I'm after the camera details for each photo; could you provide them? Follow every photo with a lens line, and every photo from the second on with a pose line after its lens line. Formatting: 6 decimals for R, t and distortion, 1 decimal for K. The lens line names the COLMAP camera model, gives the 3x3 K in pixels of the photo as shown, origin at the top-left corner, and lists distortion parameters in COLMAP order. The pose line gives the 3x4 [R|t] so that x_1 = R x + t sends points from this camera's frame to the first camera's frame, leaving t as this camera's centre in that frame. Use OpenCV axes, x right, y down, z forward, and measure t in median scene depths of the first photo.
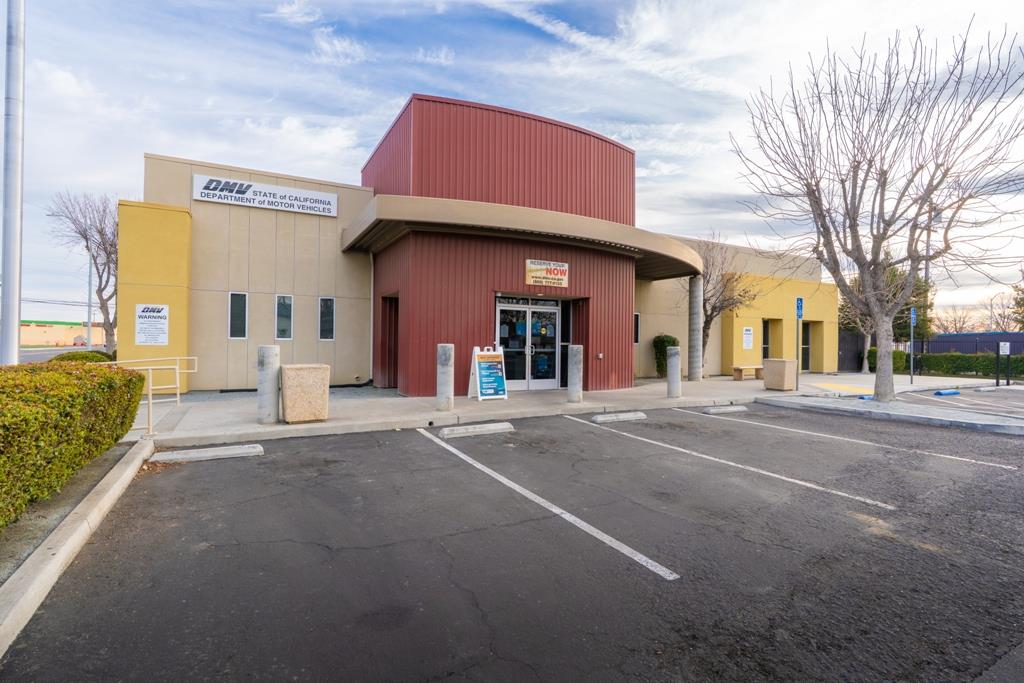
lens RADIAL K [[483.2, 0, 512.0], [0, 483.2, 341.5], [0, 0, 1]] dist [-0.002901, -0.000230]
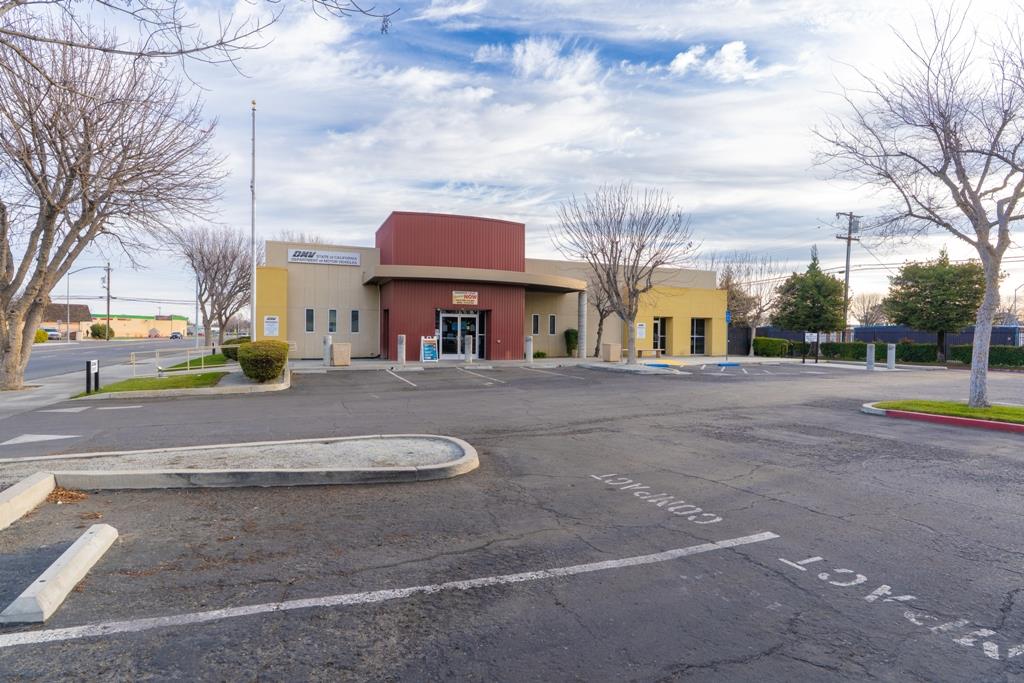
lens RADIAL K [[505.3, 0, 512.0], [0, 505.3, 341.5], [0, 0, 1]] dist [0.000277, -0.000020]
pose [[0.995242, 0.000020, -0.097432, 0.427944], [0.001649, 0.999853, 0.017050, -0.002067], [0.097418, -0.017130, 0.995096, -0.919427]]
